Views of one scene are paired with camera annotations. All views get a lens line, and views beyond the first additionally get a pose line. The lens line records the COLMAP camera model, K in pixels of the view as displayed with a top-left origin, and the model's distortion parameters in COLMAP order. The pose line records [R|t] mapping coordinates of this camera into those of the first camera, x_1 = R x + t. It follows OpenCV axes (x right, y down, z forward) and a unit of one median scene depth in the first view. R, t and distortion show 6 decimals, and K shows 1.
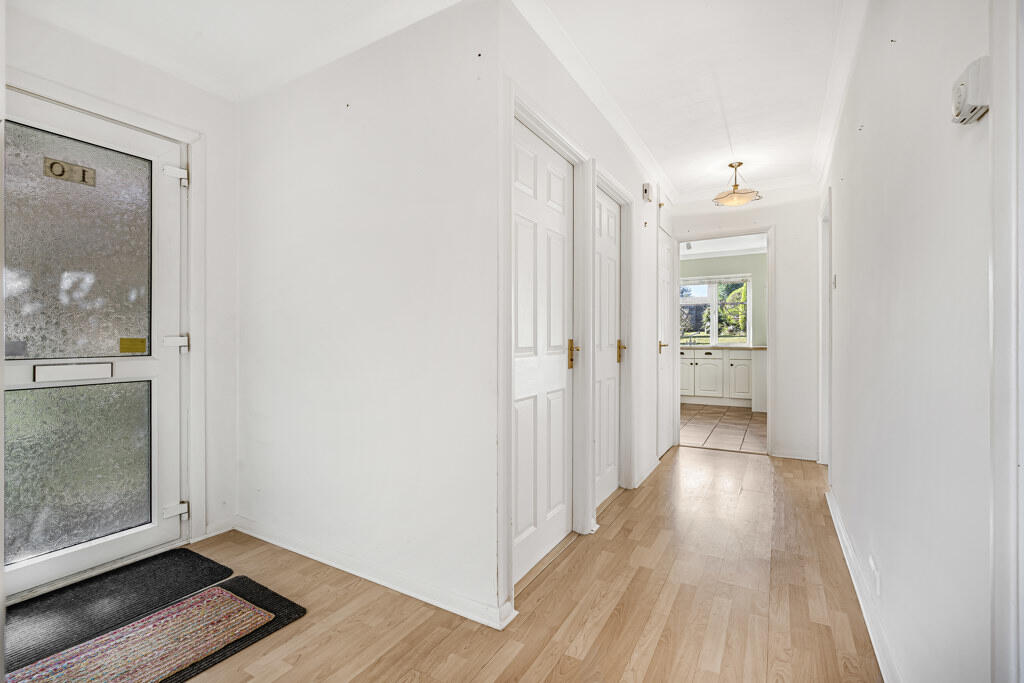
lens RADIAL K [[471.2, 0, 512.0], [0, 471.2, 339.1], [0, 0, 1]] dist [-0.001017, 0.000022]
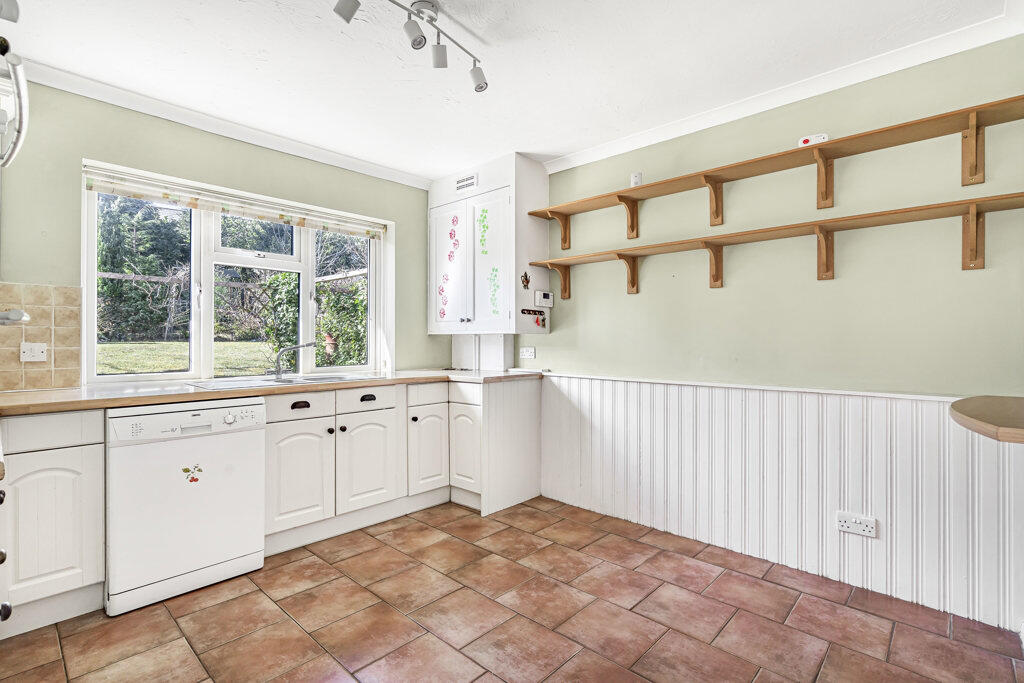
lens RADIAL K [[471.2, 0, 516.5], [0, 471.2, 341.0], [0, 0, 1]] dist [-0.001017, 0.000022]
pose [[0.239455, -0.000294, 0.970907, 0.038077], [0.003876, 0.999992, -0.000653, -0.008638], [-0.970900, 0.003920, 0.239454, 0.437213]]
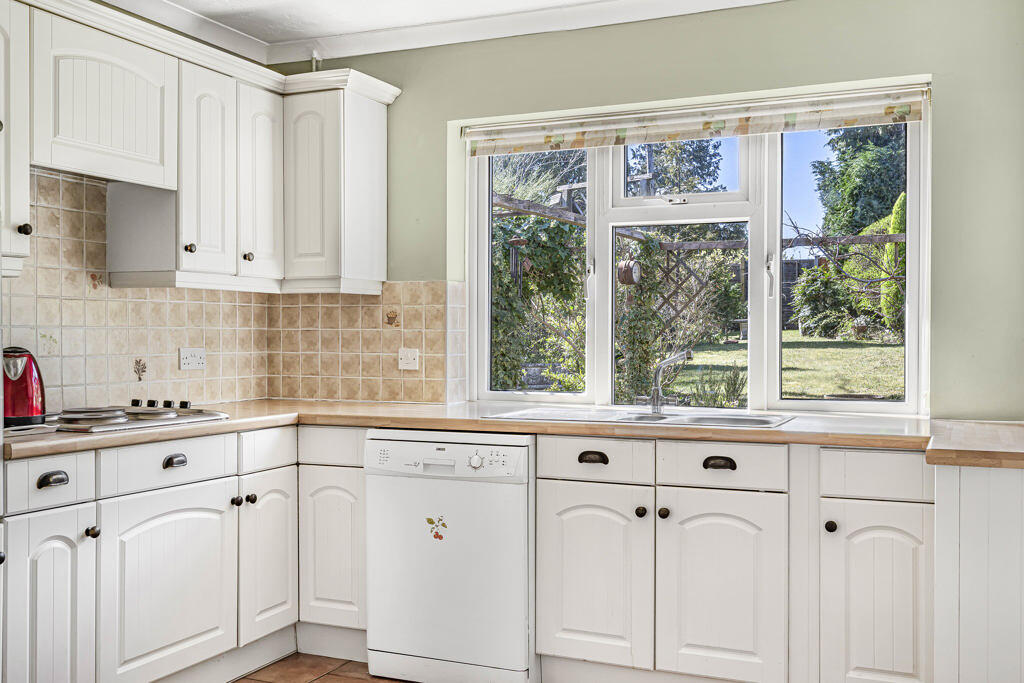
lens RADIAL K [[1018.0, 0, 515.9], [0, 1018.0, 340.1], [0, 0, 1]] dist [0.013669, 0.000000]
pose [[0.994875, 0.001875, 0.101092, 0.160562], [-0.001787, 0.999998, -0.000962, -0.011071], [-0.101093, 0.000776, 0.994877, 0.325568]]
